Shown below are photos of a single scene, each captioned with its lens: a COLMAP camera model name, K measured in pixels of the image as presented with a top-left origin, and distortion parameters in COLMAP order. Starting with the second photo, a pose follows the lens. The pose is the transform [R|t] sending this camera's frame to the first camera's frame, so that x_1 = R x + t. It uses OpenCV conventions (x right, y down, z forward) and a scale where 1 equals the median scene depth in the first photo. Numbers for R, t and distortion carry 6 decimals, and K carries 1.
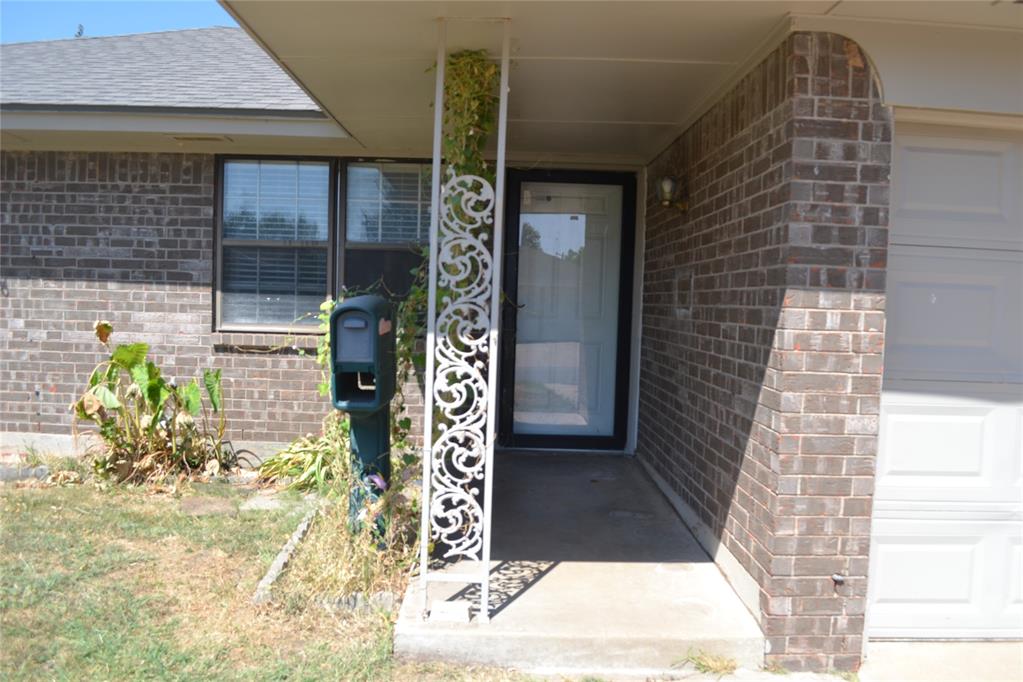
lens RADIAL K [[823.4, 0, 513.3], [0, 823.4, 349.3], [0, 0, 1]] dist [-0.086487, 0.010702]
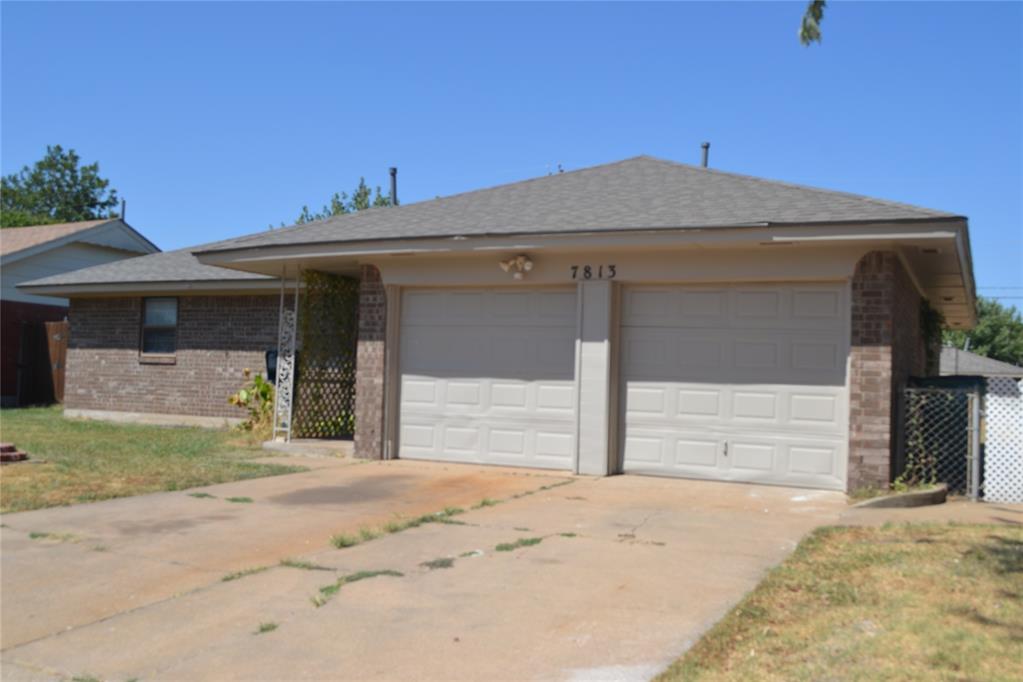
lens RADIAL K [[970.3, 0, 512.3], [0, 970.3, 342.0], [0, 0, 1]] dist [-0.019830, -0.020215]
pose [[0.899084, -0.025470, -0.437034, 1.333763], [-0.028325, 0.992830, -0.116134, 0.190099], [0.436858, 0.116793, 0.891916, -1.148986]]
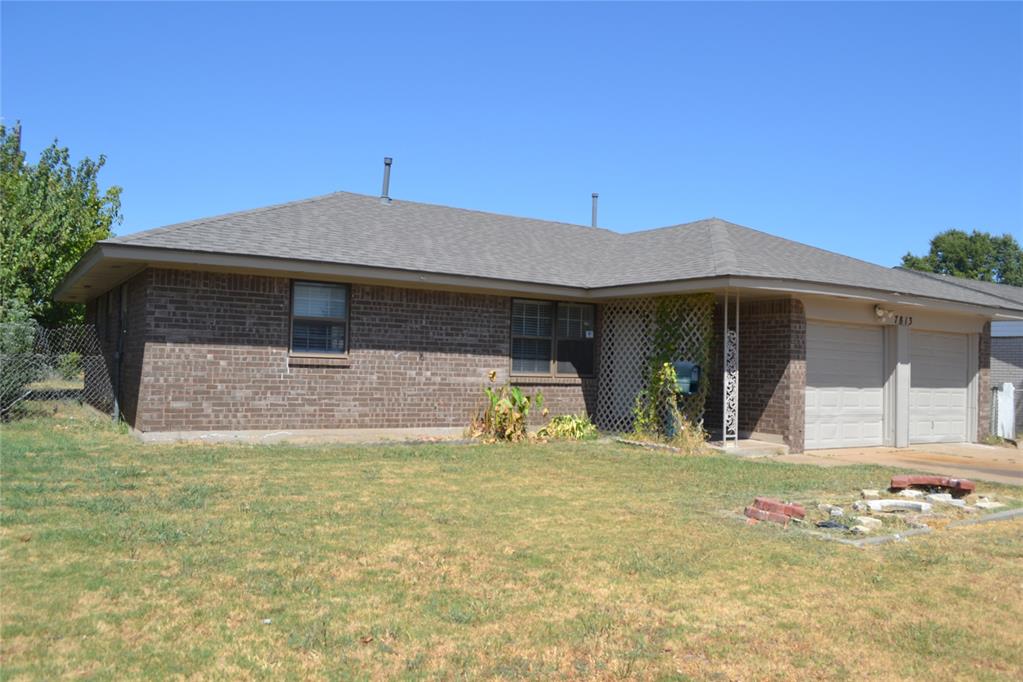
lens RADIAL K [[823.4, 0, 513.3], [0, 823.4, 349.3], [0, 0, 1]] dist [-0.086487, 0.010702]
pose [[0.851225, 0.002582, 0.524794, -1.548575], [0.032795, 0.997772, -0.058103, 0.034960], [-0.523775, 0.066669, 0.849244, -0.914236]]
